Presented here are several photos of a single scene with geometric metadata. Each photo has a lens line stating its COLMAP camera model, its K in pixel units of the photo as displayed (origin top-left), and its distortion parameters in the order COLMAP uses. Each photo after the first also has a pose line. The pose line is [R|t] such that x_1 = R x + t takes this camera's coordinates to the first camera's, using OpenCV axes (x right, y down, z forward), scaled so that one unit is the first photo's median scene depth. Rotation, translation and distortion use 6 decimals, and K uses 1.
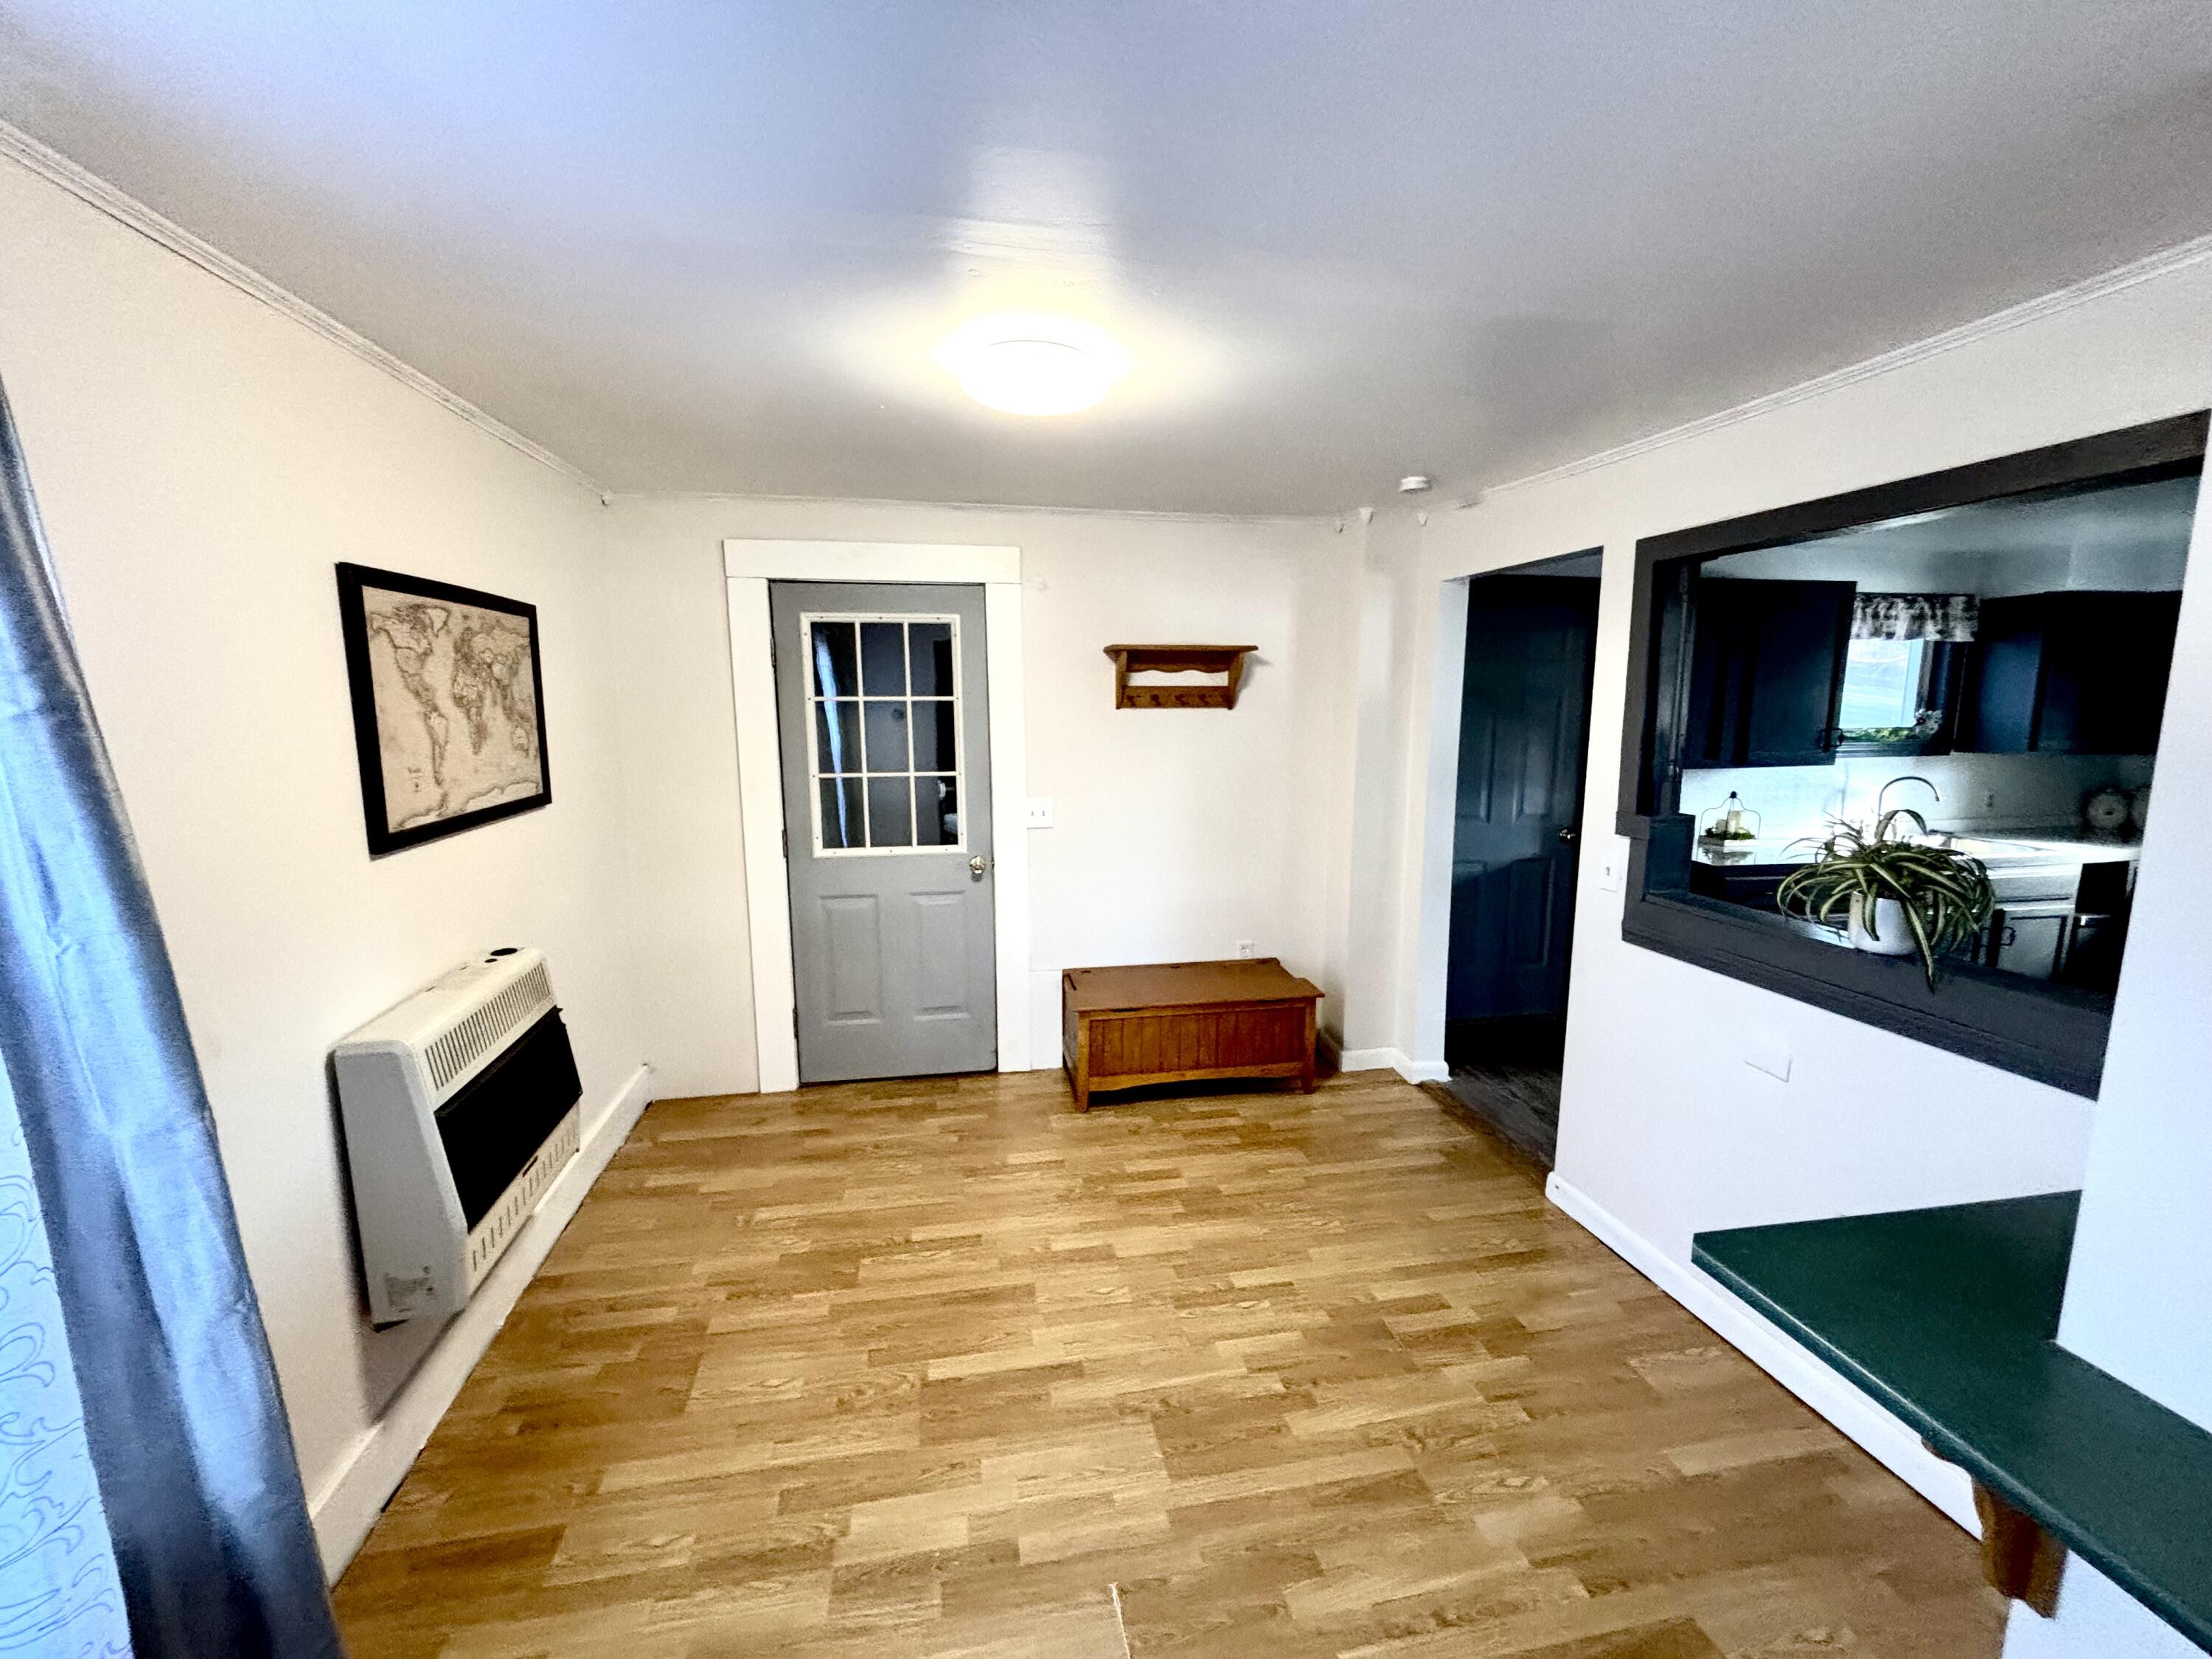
lens RADIAL K [[898.5, 0, 1106.0], [0, 898.5, 829.5], [0, 0, 1]] dist [0.000240, 0.000123]
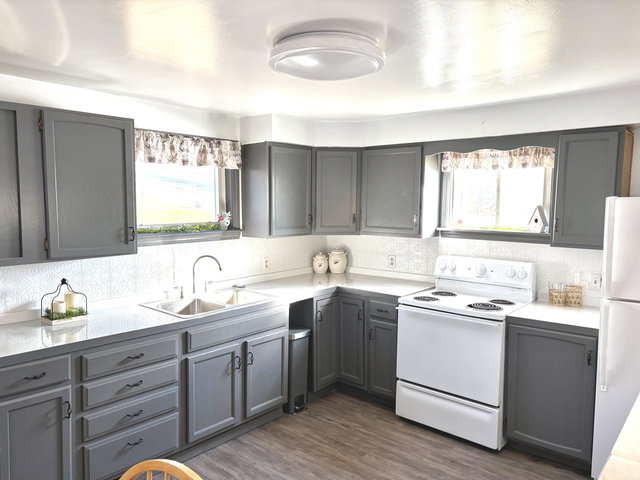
lens RADIAL K [[490.6, 0, 320.0], [0, 490.6, 240.0], [0, 0, 1]] dist [0.081140, -0.000021]
pose [[0.773658, -0.047540, 0.631817, 0.566064], [0.087274, 0.995672, -0.031949, -0.044887], [-0.627564, 0.079859, 0.774459, 0.252885]]
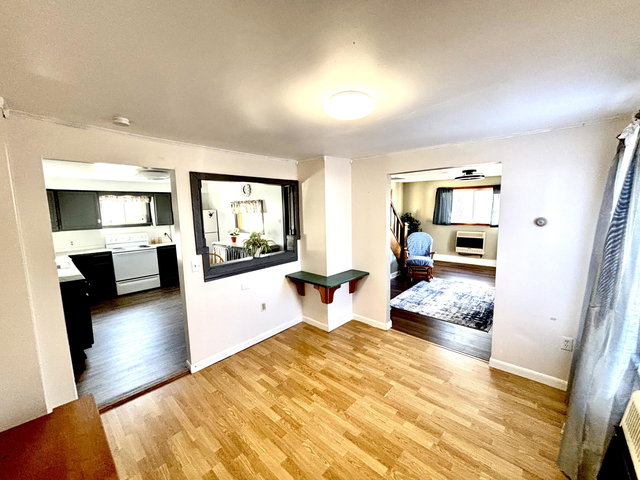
lens RADIAL K [[260.0, 0, 320.0], [0, 260.0, 240.0], [0, 0, 1]] dist [0.000240, 0.000123]
pose [[-0.592610, -0.085311, 0.800959, -0.344719], [0.139545, 0.968466, 0.206398, -0.126857], [-0.793310, 0.234083, -0.562018, 0.772544]]
